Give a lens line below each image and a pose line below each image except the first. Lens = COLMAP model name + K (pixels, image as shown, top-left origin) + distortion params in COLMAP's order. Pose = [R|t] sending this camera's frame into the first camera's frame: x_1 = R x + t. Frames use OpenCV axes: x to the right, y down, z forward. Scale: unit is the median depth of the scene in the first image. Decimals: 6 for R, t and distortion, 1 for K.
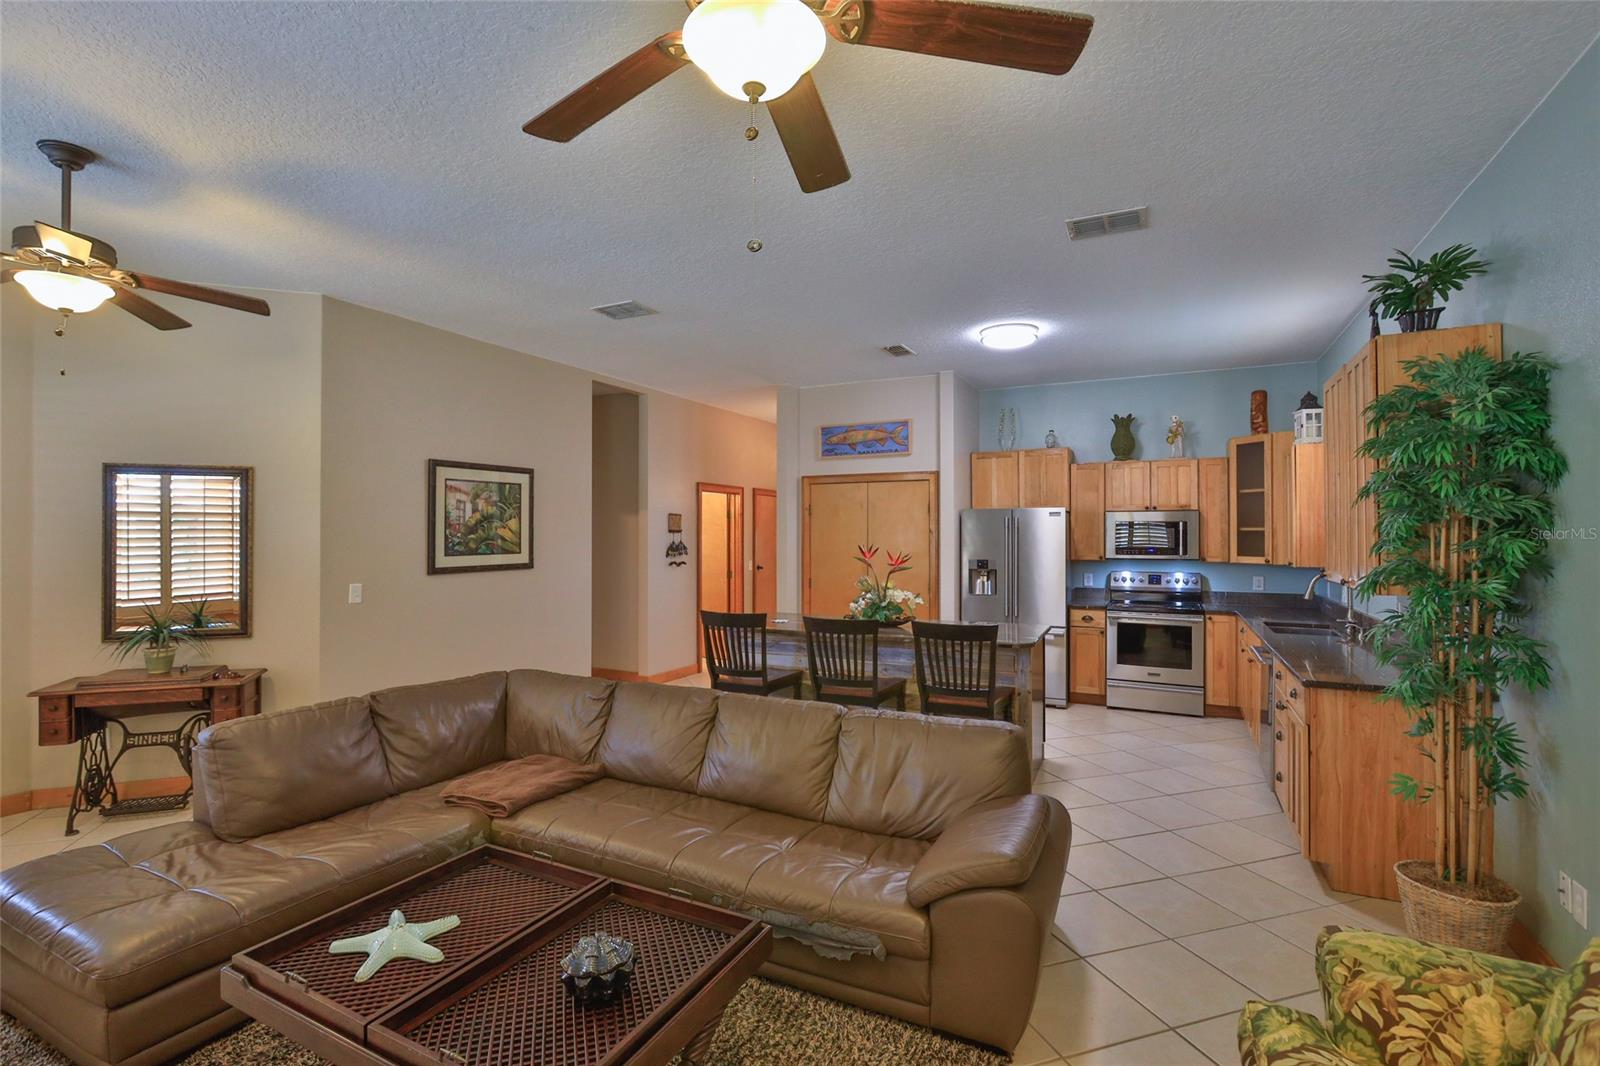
lens RADIAL K [[737.7, 0, 798.3], [0, 737.7, 532.2], [0, 0, 1]] dist [-0.003326, -0.000197]
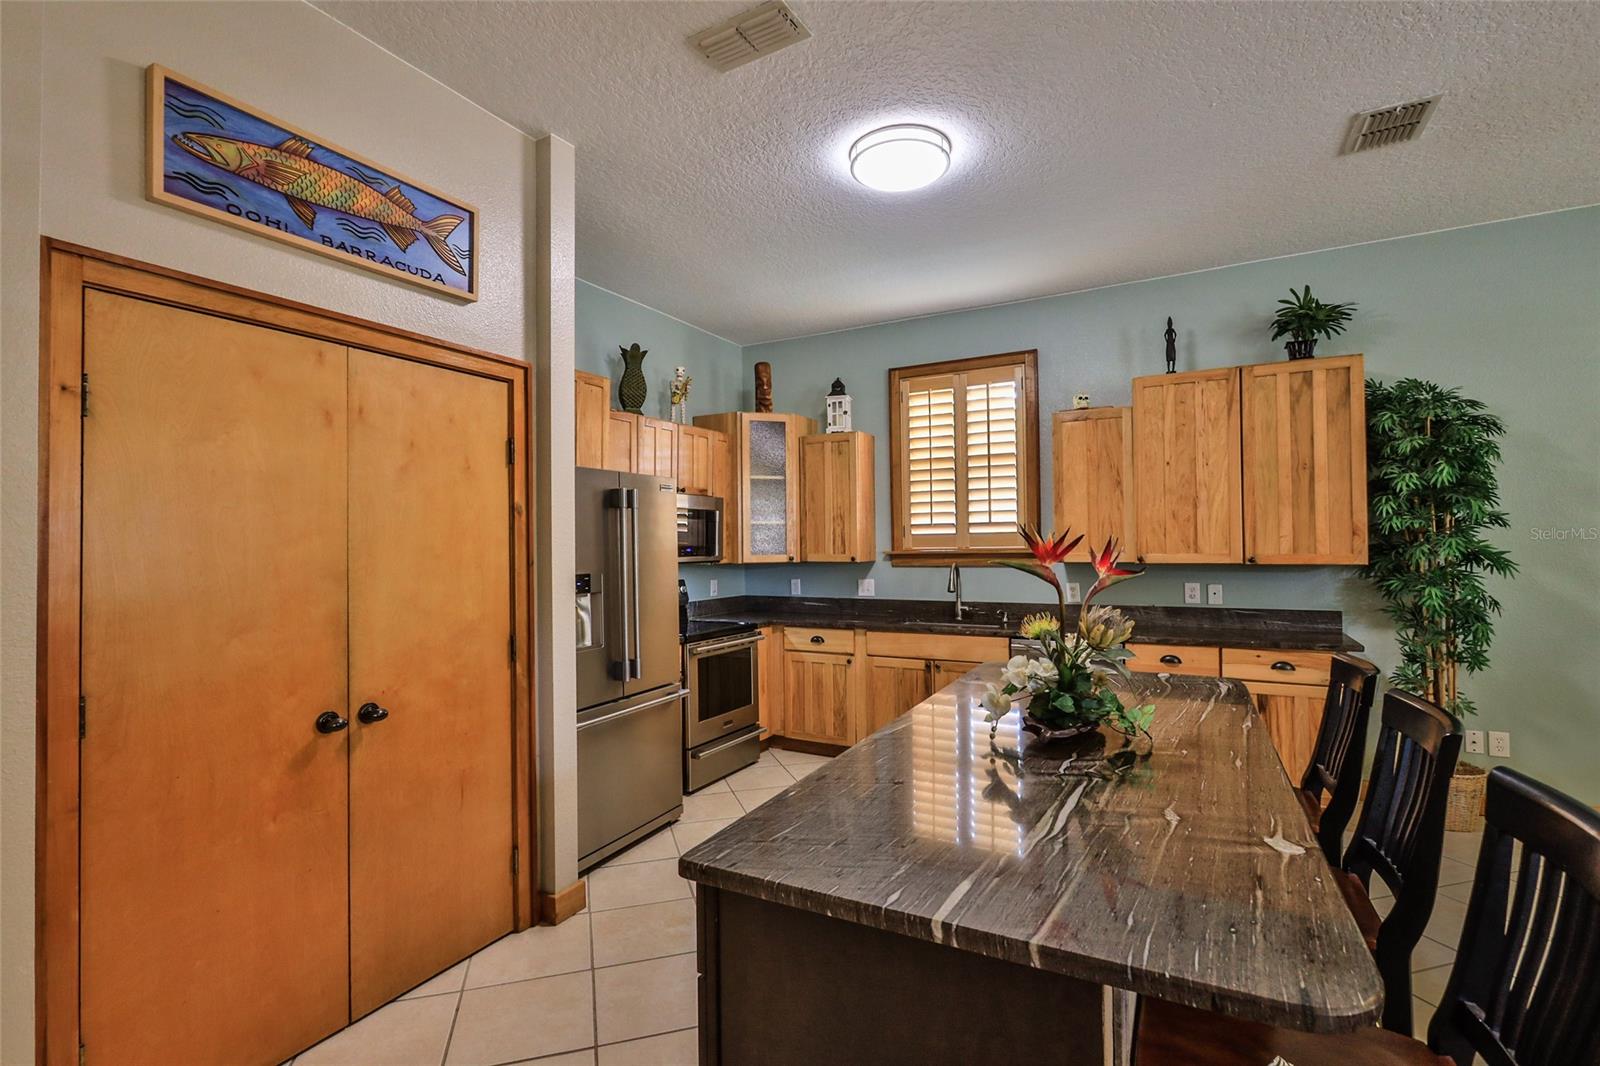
lens RADIAL K [[737.7, 0, 800.2], [0, 737.7, 538.3], [0, 0, 1]] dist [-0.003326, -0.000197]
pose [[0.067704, 0.006980, 0.997681, -0.208243], [0.003924, 0.999966, -0.007262, 0.018128], [-0.997698, 0.004406, 0.067674, 0.795656]]
